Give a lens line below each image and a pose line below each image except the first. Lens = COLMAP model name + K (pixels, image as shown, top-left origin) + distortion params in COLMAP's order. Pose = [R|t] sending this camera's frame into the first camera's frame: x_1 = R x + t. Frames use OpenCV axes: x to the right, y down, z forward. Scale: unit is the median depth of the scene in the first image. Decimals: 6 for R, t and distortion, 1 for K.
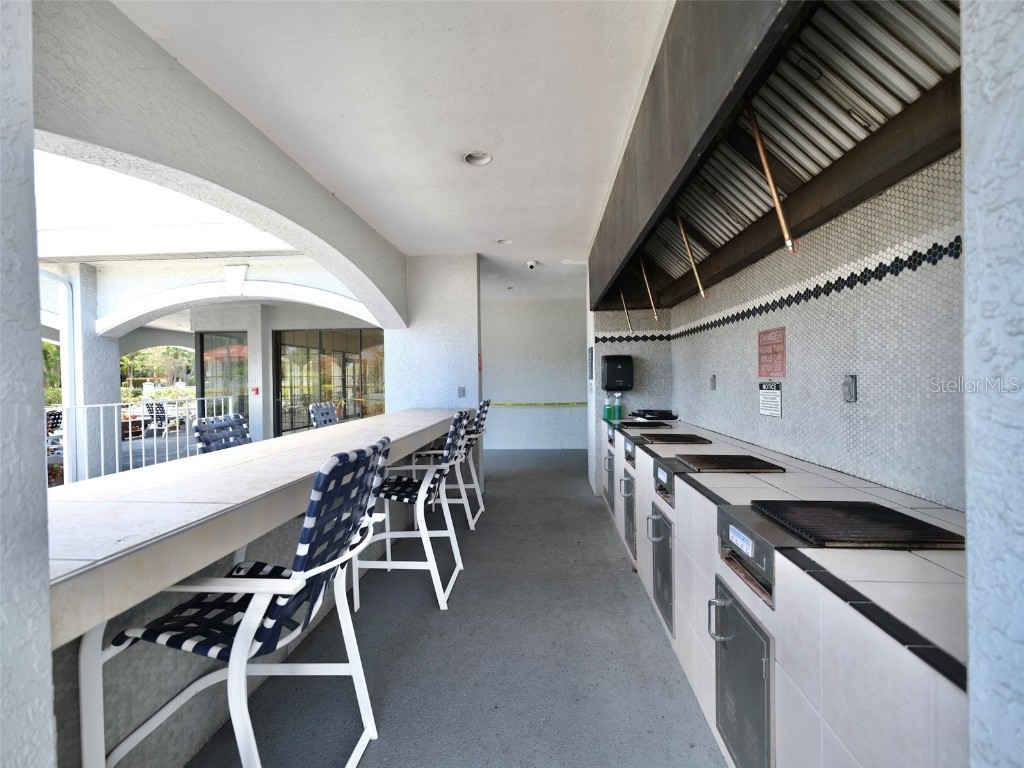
lens RADIAL K [[461.8, 0, 513.2], [0, 461.8, 382.4], [0, 0, 1]] dist [-0.006122, 0.002244]
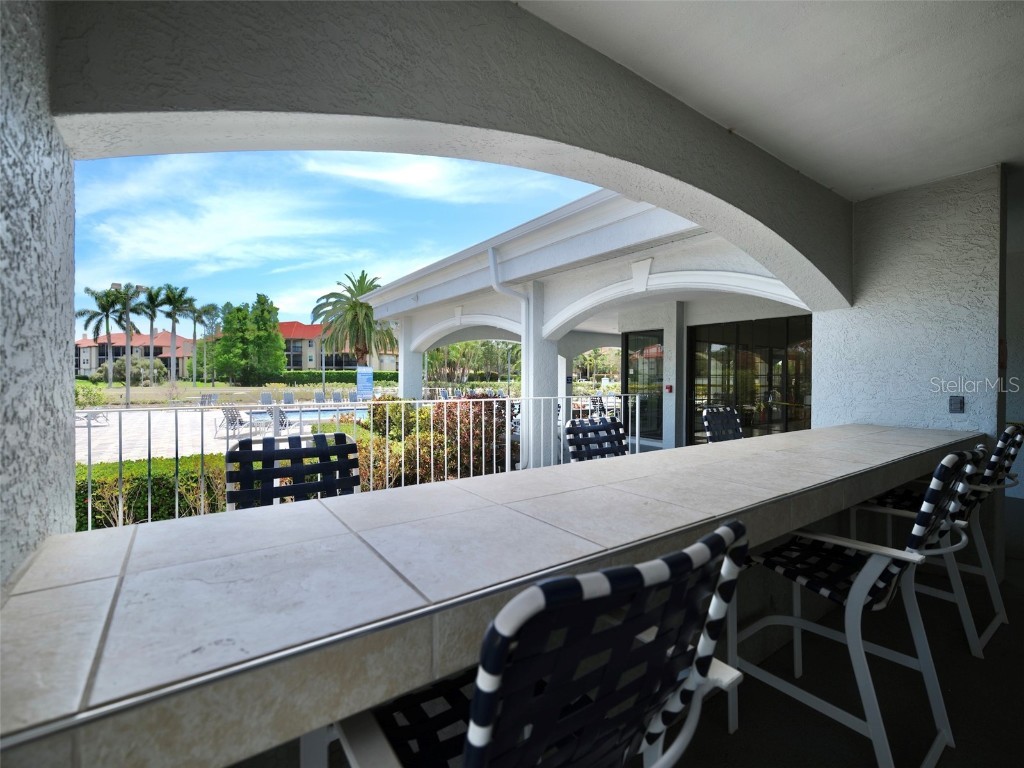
lens RADIAL K [[461.8, 0, 514.1], [0, 461.8, 383.1], [0, 0, 1]] dist [-0.006122, 0.002244]
pose [[0.643651, 0.023432, -0.764961, -0.026252], [-0.018659, 0.999715, 0.014922, -0.004688], [0.765092, 0.004668, 0.643904, 0.183658]]
